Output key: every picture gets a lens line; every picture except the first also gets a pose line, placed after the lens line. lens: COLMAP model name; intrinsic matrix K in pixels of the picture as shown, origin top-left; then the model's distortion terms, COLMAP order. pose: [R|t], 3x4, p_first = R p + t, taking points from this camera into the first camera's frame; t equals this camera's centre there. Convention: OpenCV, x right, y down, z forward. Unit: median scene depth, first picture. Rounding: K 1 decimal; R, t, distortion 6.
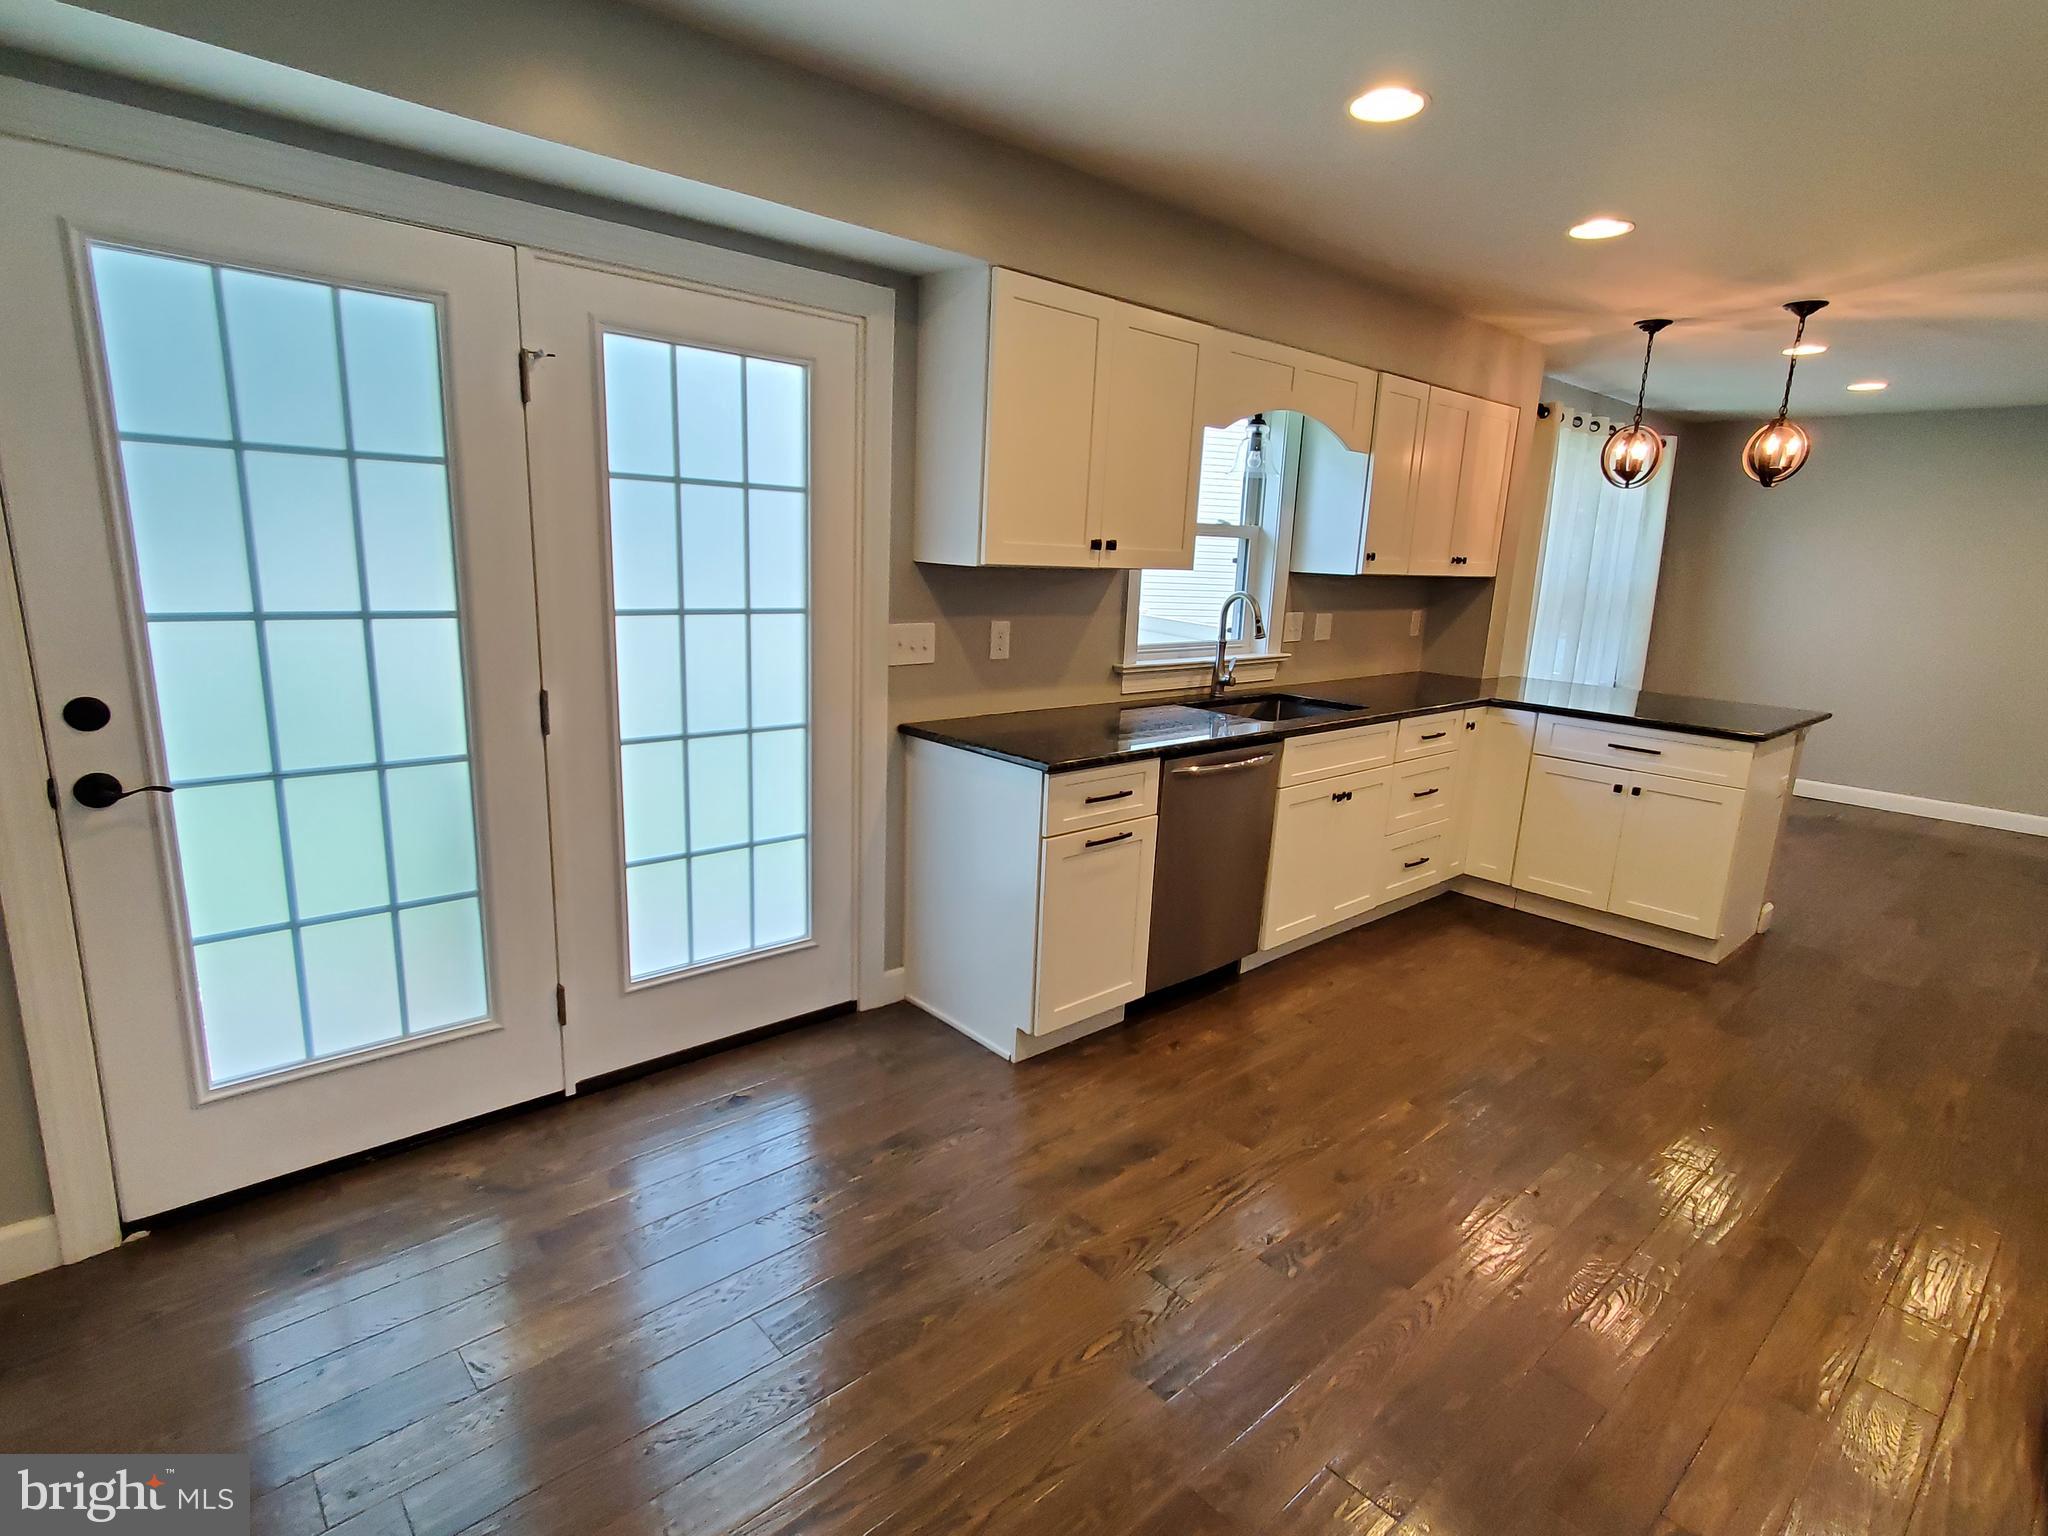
lens RADIAL K [[1037.8, 0, 1016.3], [0, 1037.8, 789.7], [0, 0, 1]] dist [-0.002486, 0.007977]
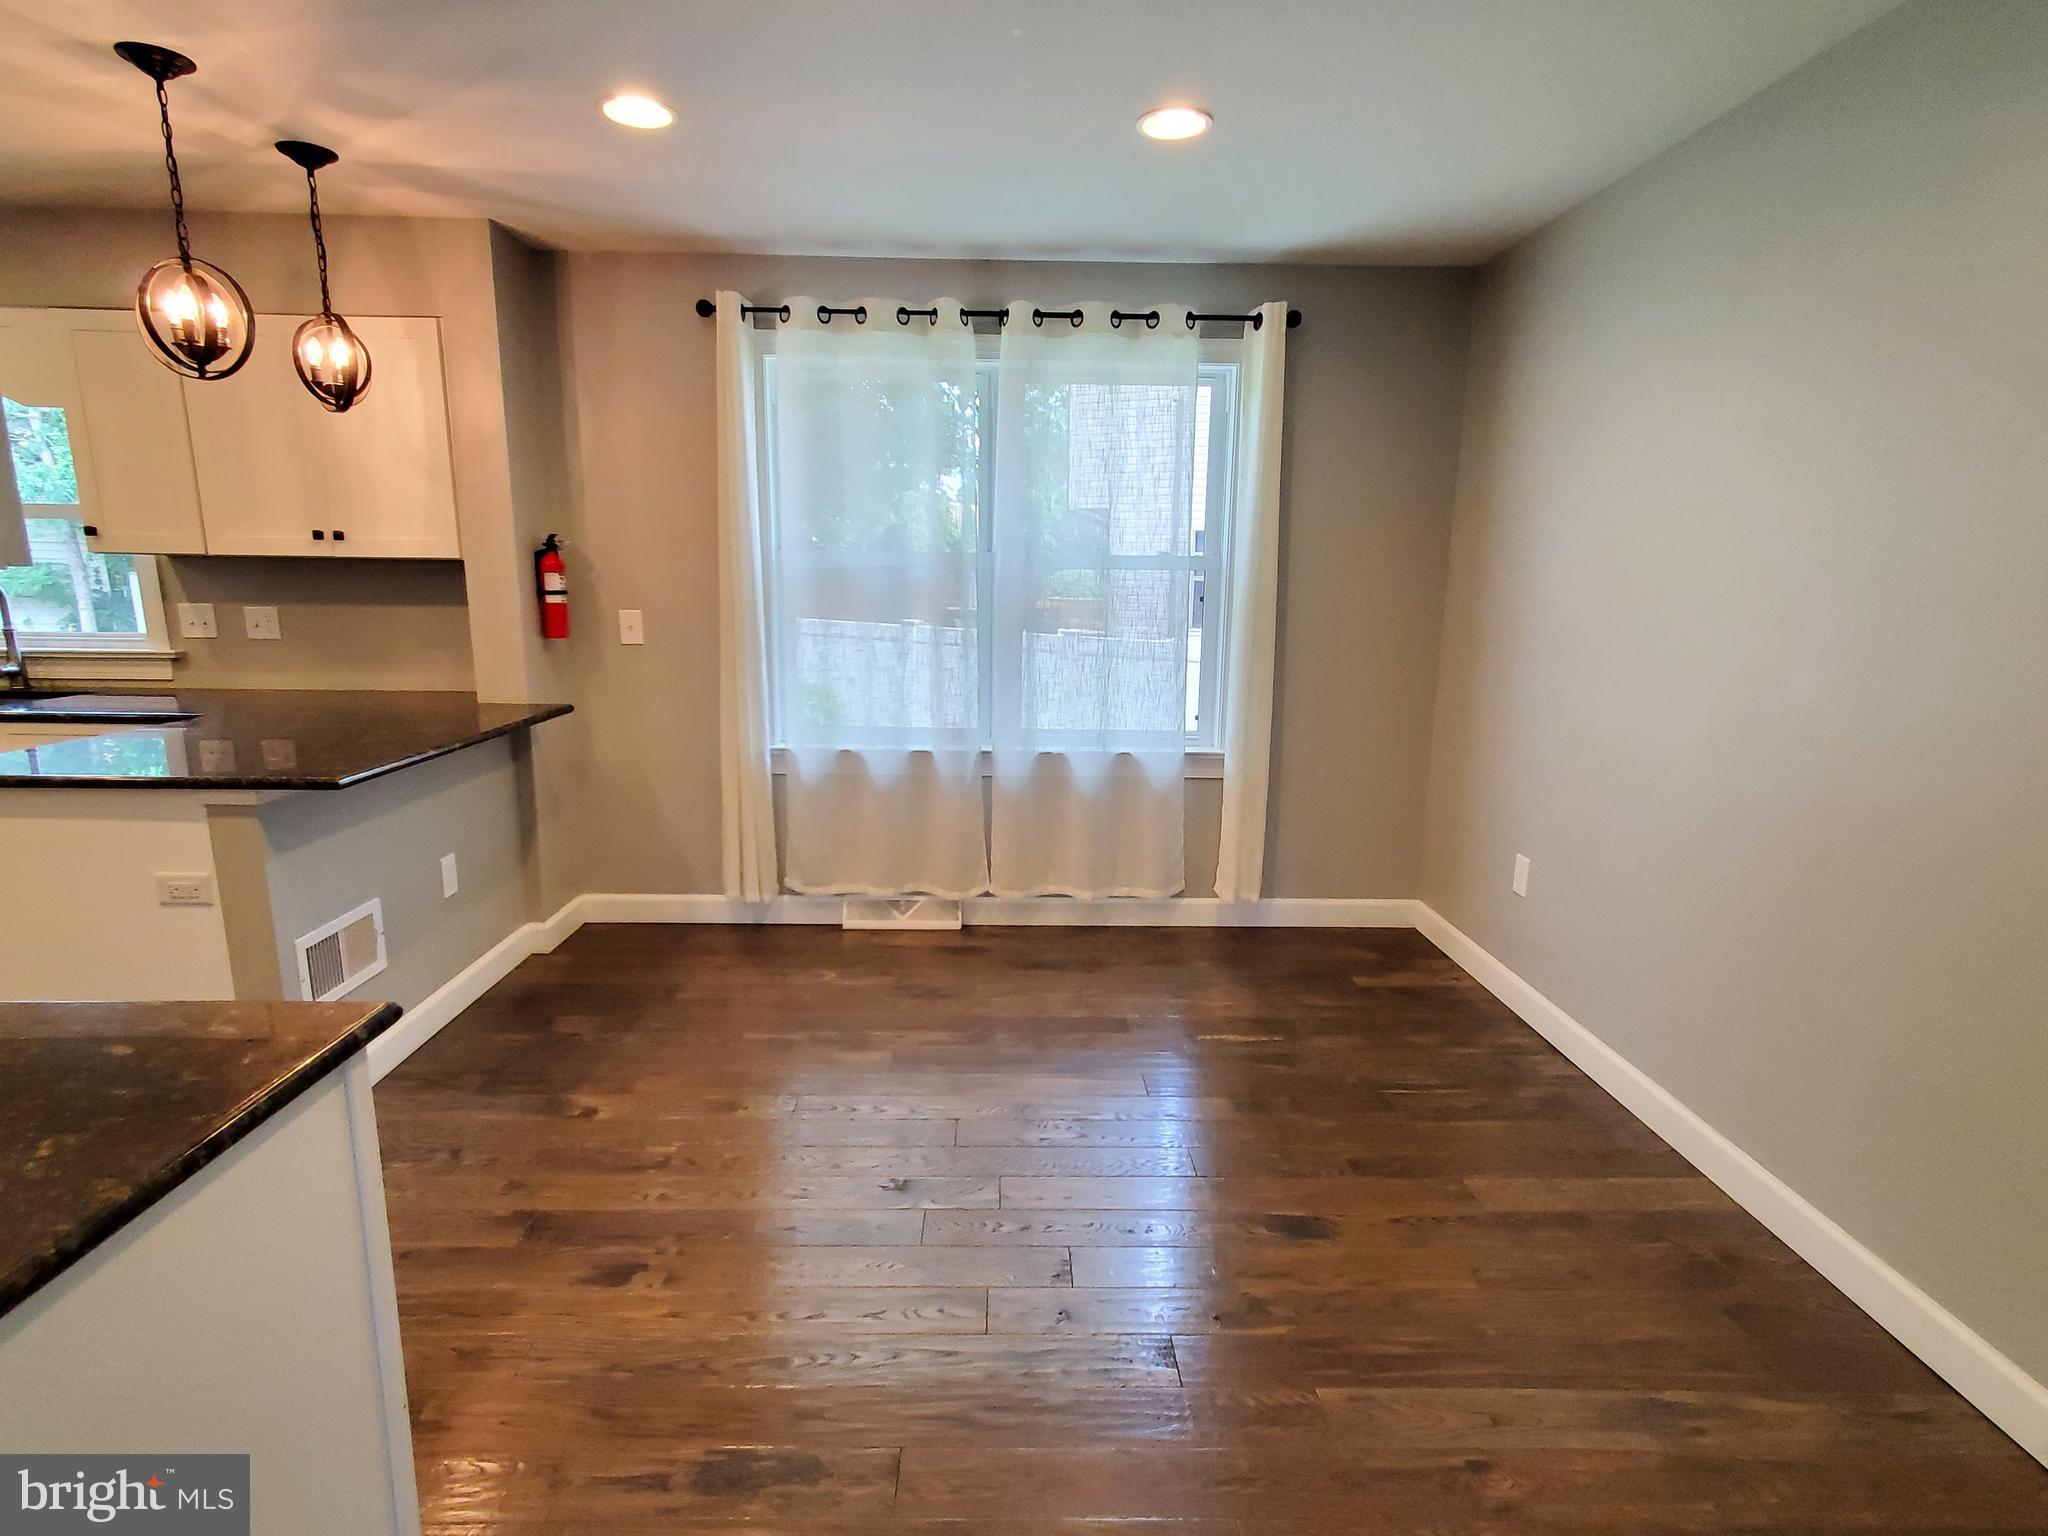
lens RADIAL K [[1050.0, 0, 1019.0], [0, 1050.0, 789.7], [0, 0, 1]] dist [0.003767, -0.000411]
pose [[0.761620, 0.108446, -0.638886, 1.491076], [-0.136457, 0.990631, 0.005481, -0.127044], [0.633494, 0.083006, 0.769282, 0.847583]]
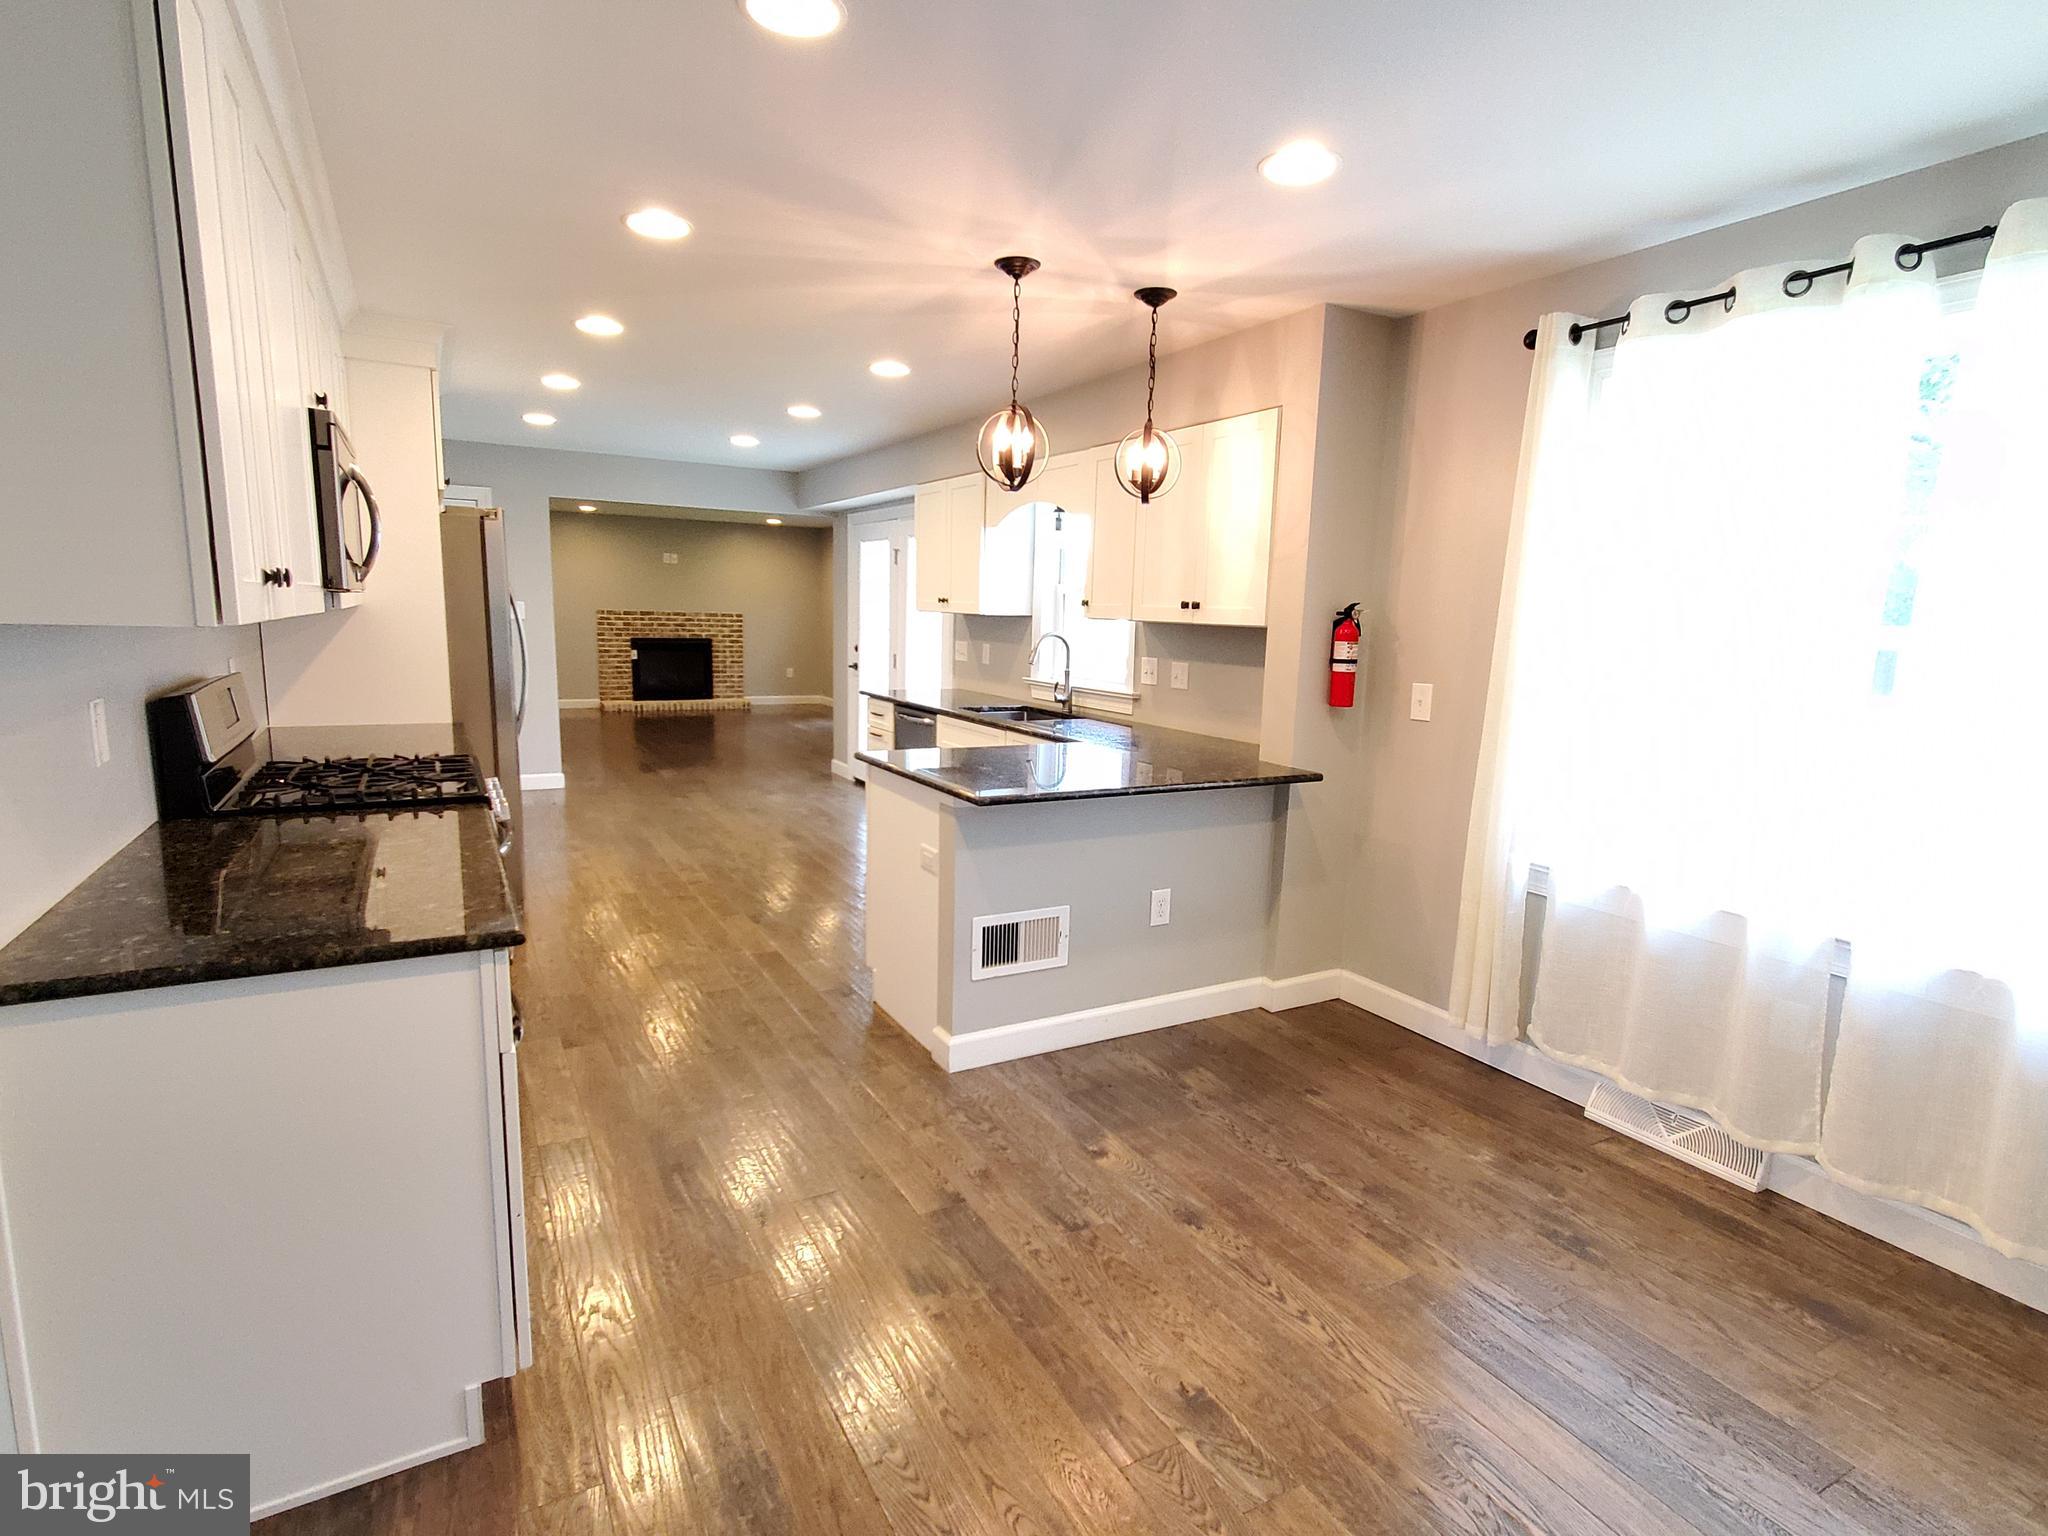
lens RADIAL K [[1050.0, 0, 1019.0], [0, 1050.0, 789.7], [0, 0, 1]] dist [0.003767, -0.000411]
pose [[-0.222487, 0.125304, -0.966850, 1.531883], [-0.257996, 0.948785, 0.182331, -0.225231], [0.940180, 0.290010, -0.178764, 1.215048]]
